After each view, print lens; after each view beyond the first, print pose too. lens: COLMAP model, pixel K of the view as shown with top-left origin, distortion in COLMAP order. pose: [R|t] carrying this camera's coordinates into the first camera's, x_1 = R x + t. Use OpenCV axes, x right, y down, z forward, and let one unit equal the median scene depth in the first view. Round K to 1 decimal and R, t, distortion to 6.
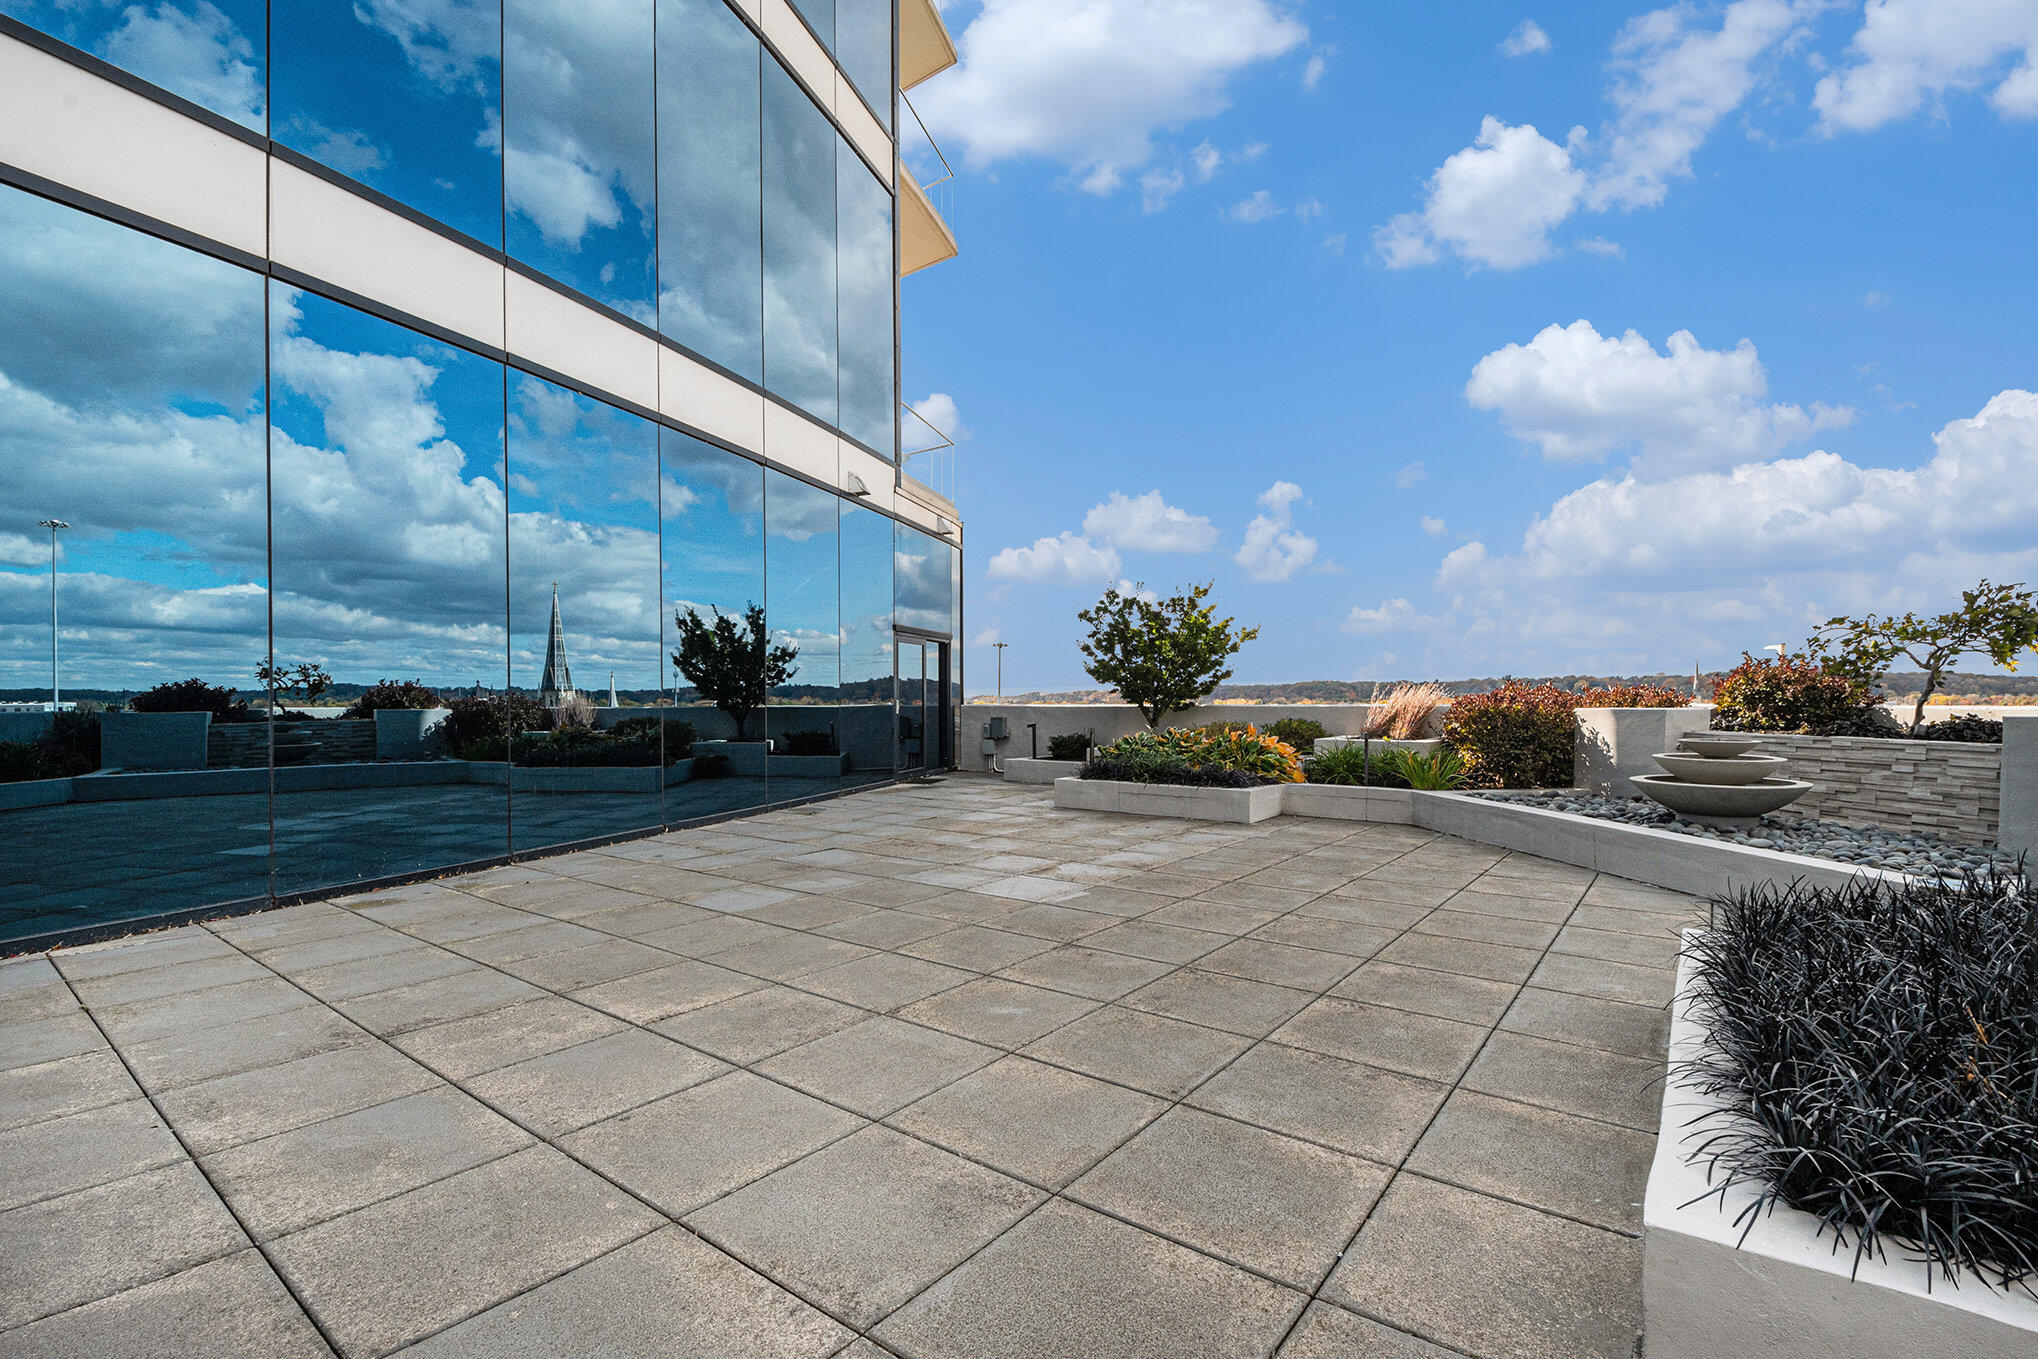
lens RADIAL K [[913.4, 0, 1022.8], [0, 913.4, 697.0], [0, 0, 1]] dist [-0.022832, -0.002363]
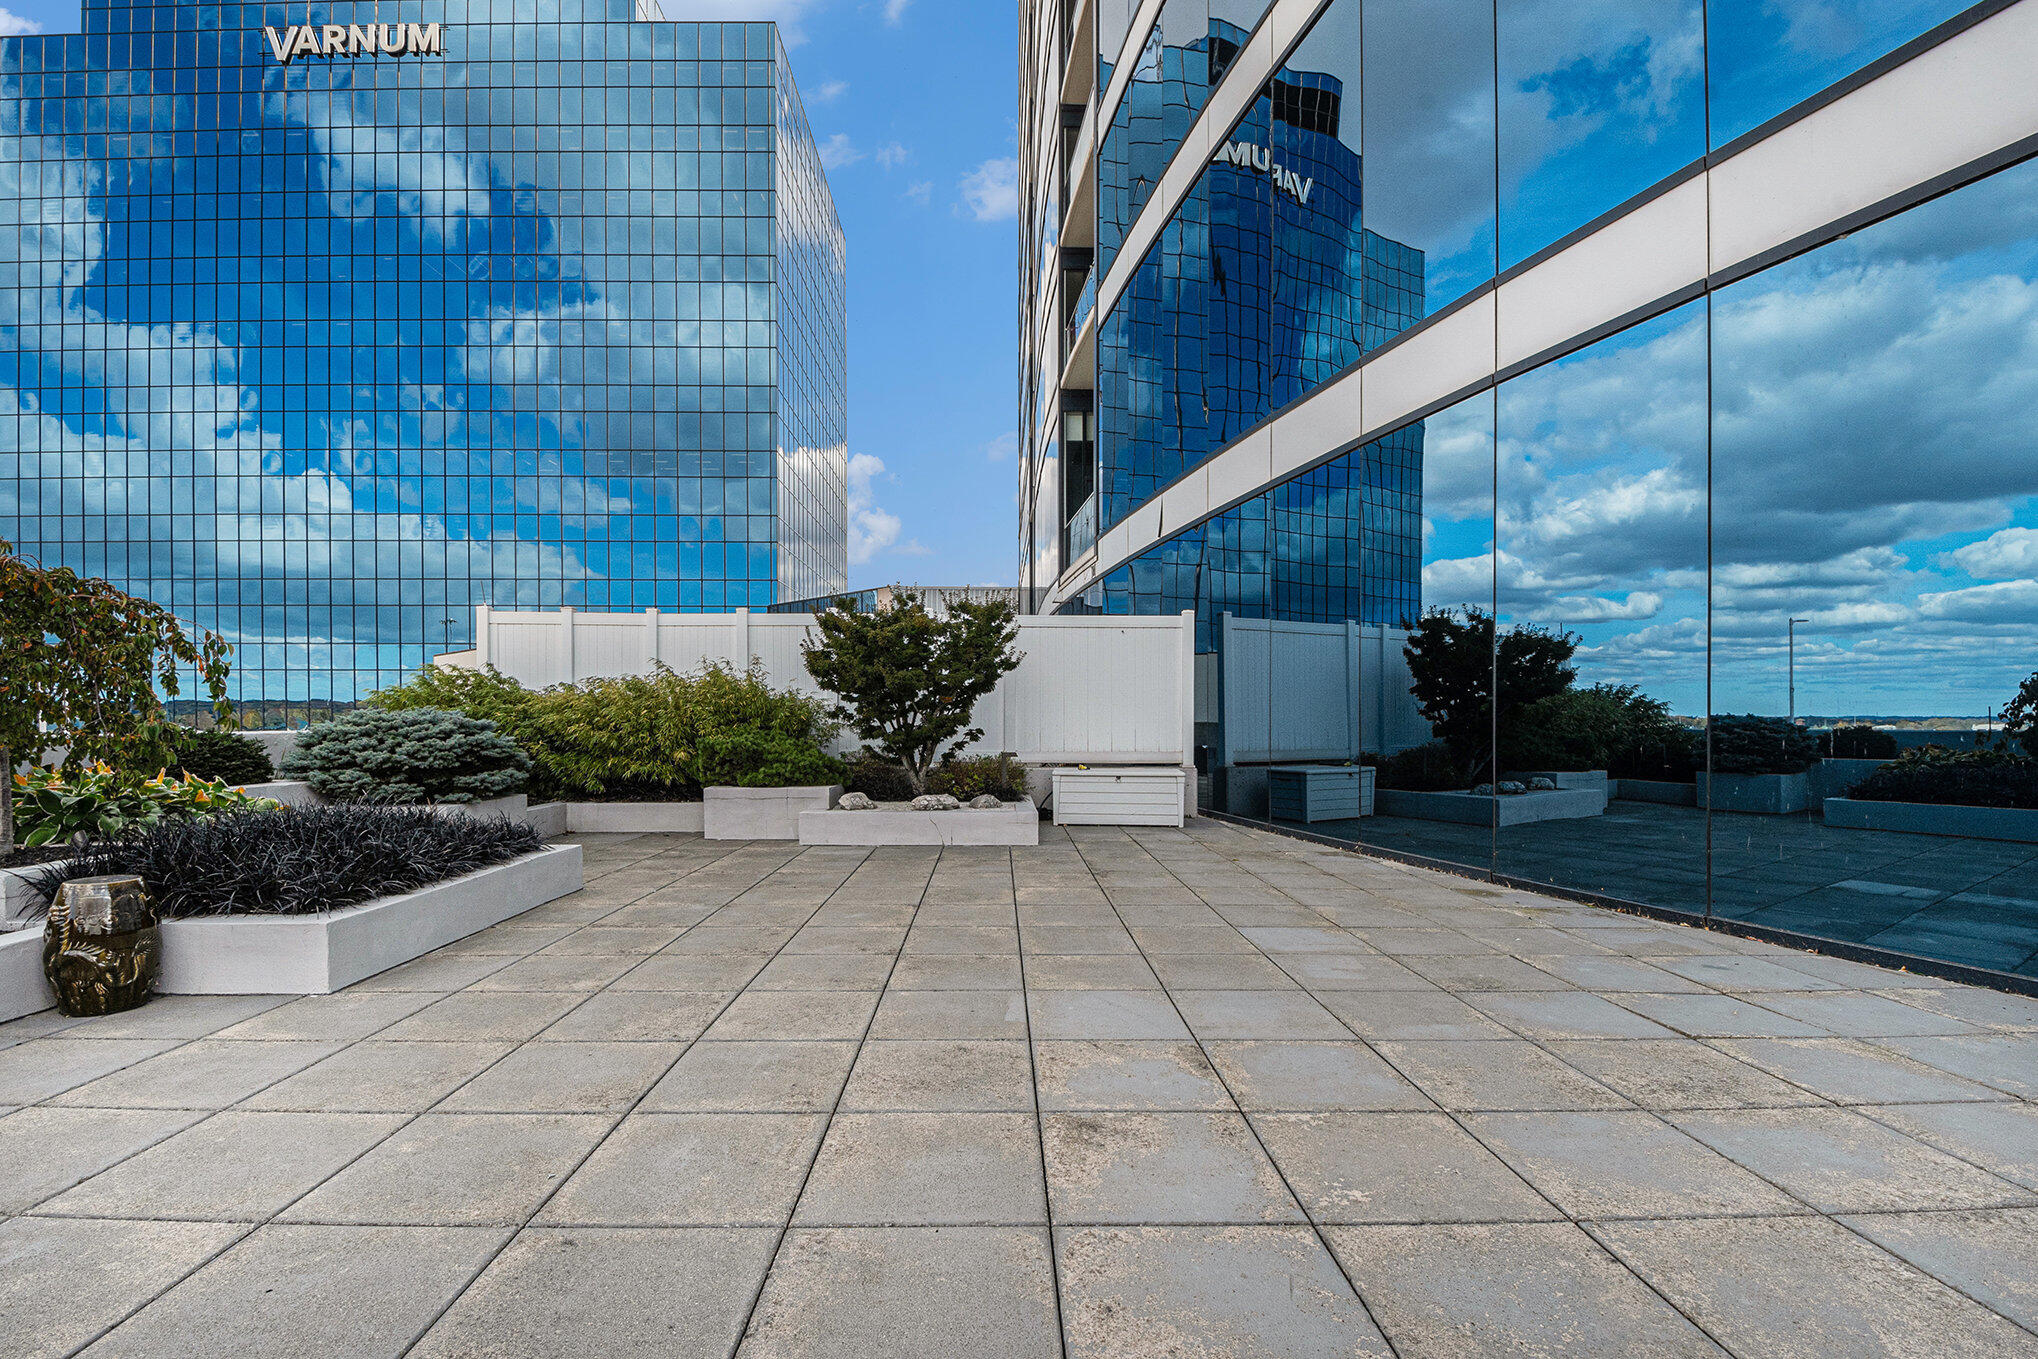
lens RADIAL K [[913.4, 0, 1013.8], [0, 913.4, 717.0], [0, 0, 1]] dist [-0.022832, -0.002363]
pose [[-0.785491, 0.000526, -0.618873, 0.682547], [0.001907, 0.999997, -0.001569, 0.000569], [0.618870, -0.002413, -0.785489, 2.193671]]
